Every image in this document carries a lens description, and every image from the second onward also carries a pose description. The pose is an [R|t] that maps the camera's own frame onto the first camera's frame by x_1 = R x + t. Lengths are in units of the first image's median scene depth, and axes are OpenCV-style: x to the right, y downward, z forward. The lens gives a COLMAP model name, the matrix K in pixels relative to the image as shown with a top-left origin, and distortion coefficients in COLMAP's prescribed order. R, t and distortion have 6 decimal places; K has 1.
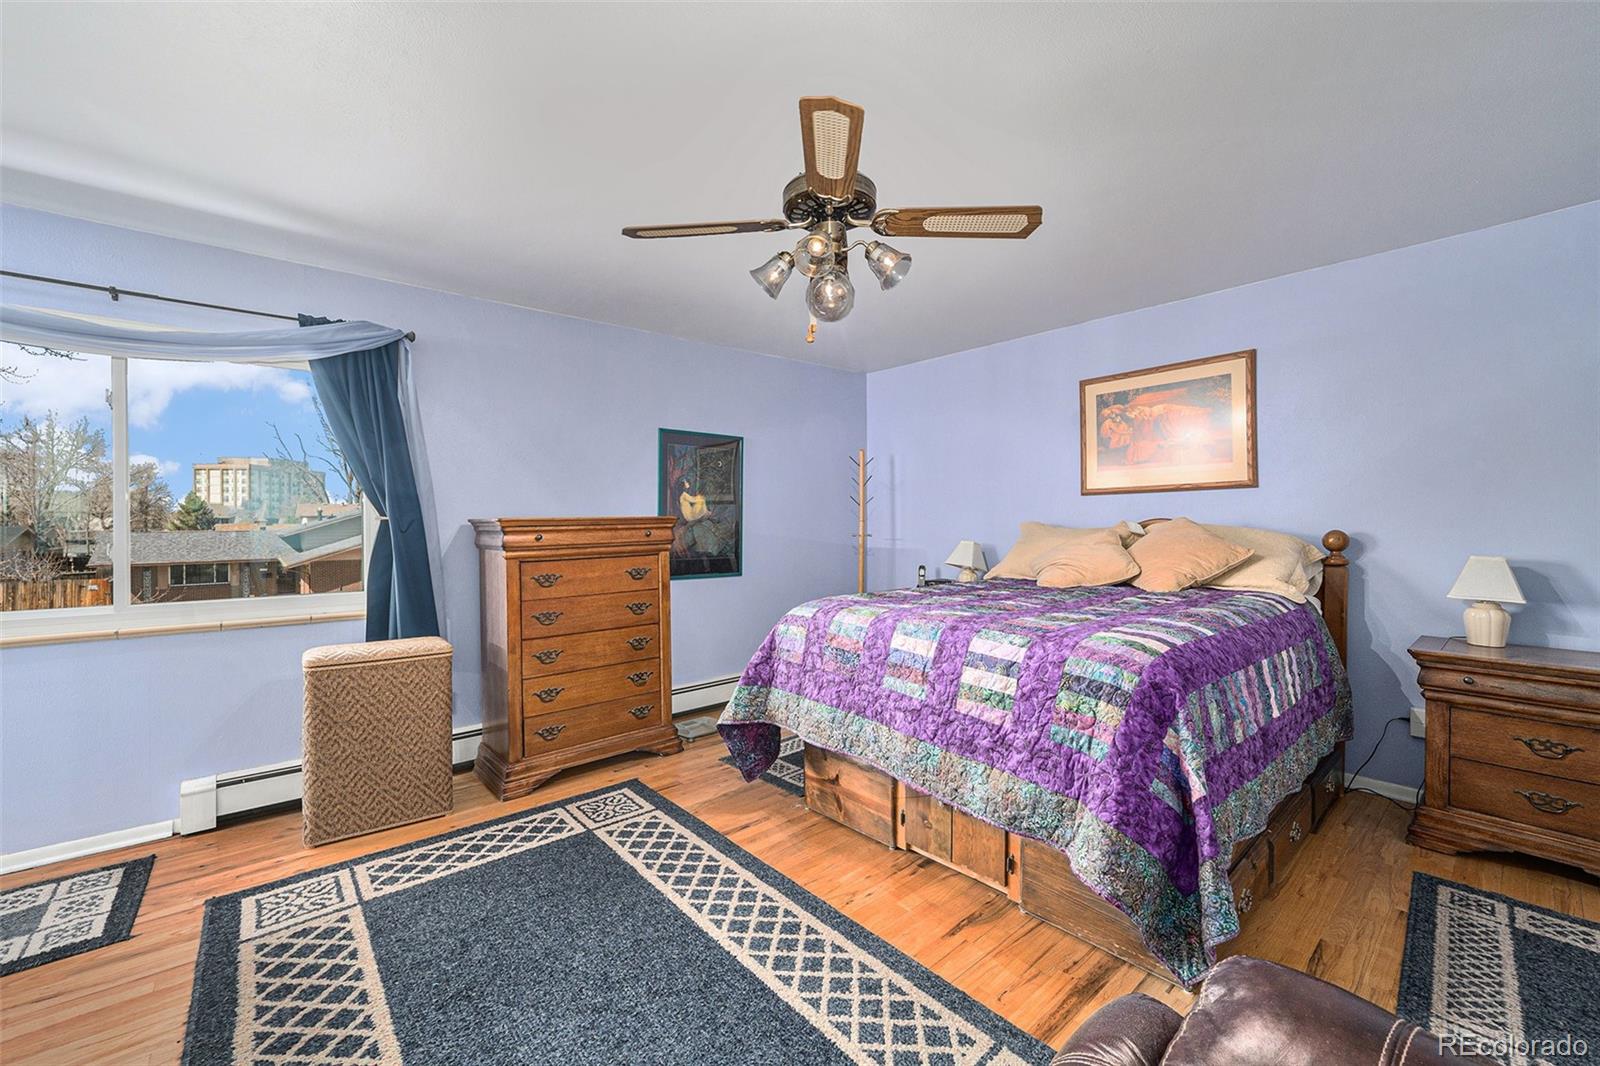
lens RADIAL K [[644.5, 0, 804.6], [0, 644.5, 527.2], [0, 0, 1]] dist [0.007533, -0.000084]
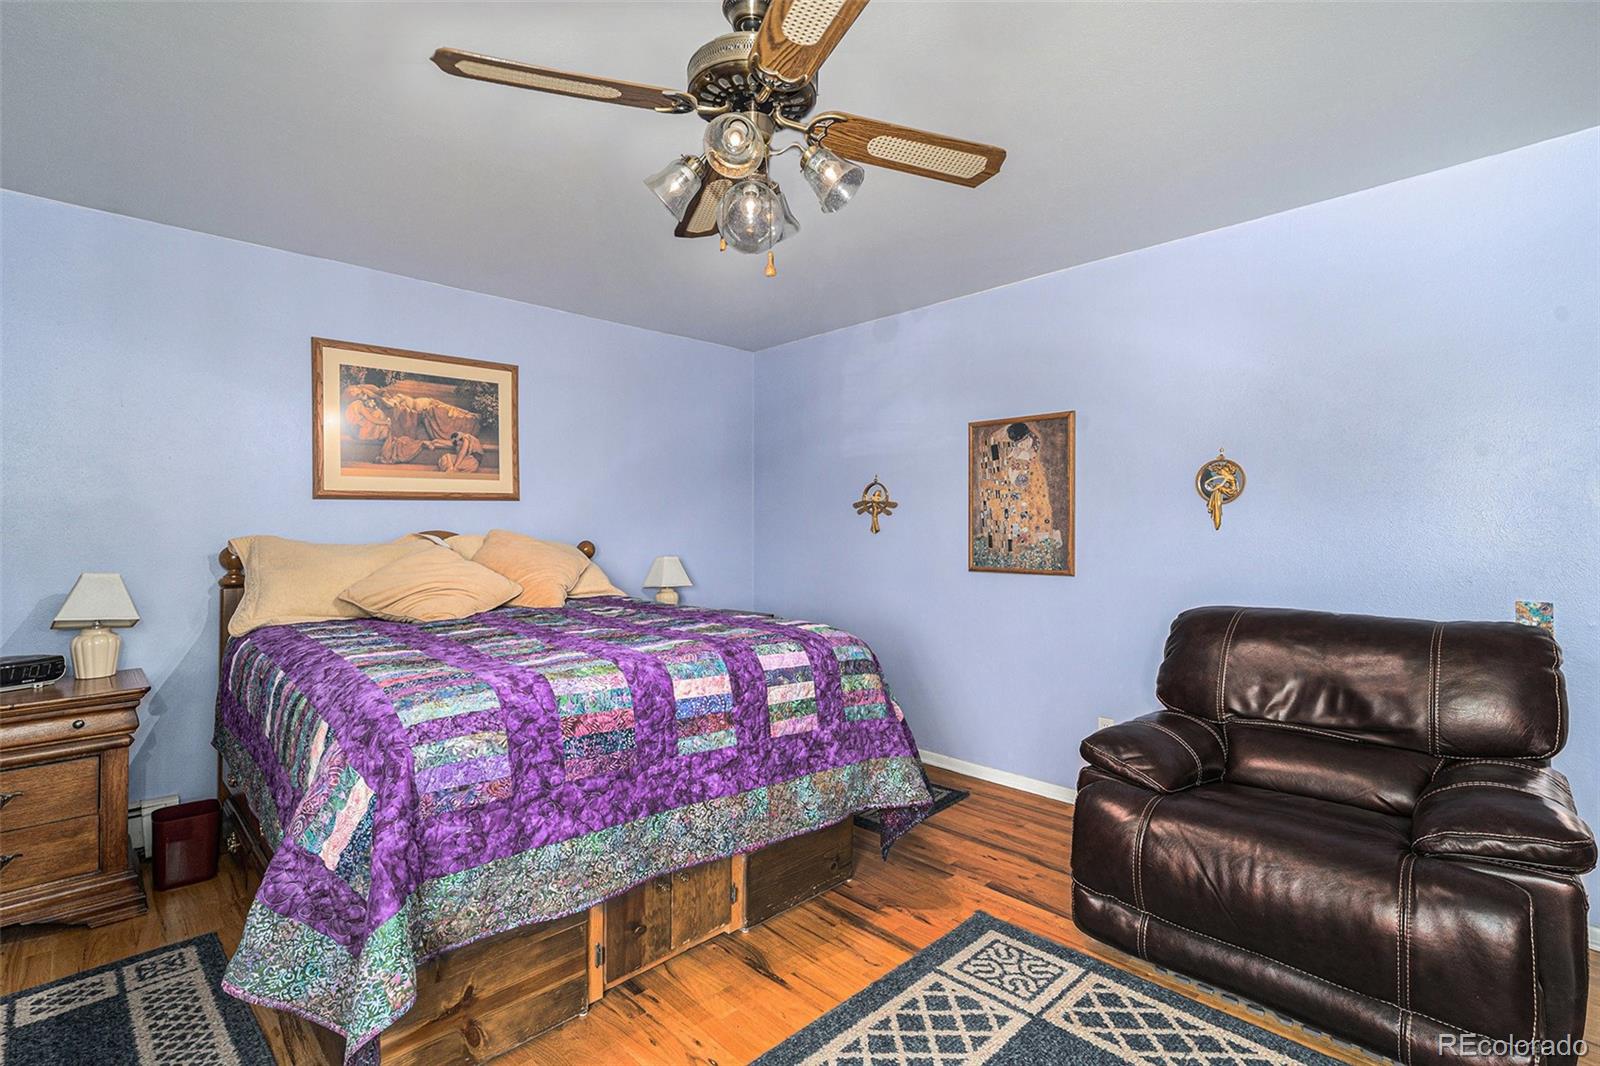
lens RADIAL K [[734.8, 0, 793.3], [0, 734.8, 533.4], [0, 0, 1]] dist [-0.007747, 0.006575]
pose [[-0.034171, -0.000119, 0.999416, -0.743386], [0.018287, 0.999832, 0.000744, -0.002798], [-0.999249, 0.018302, -0.034163, 0.932111]]
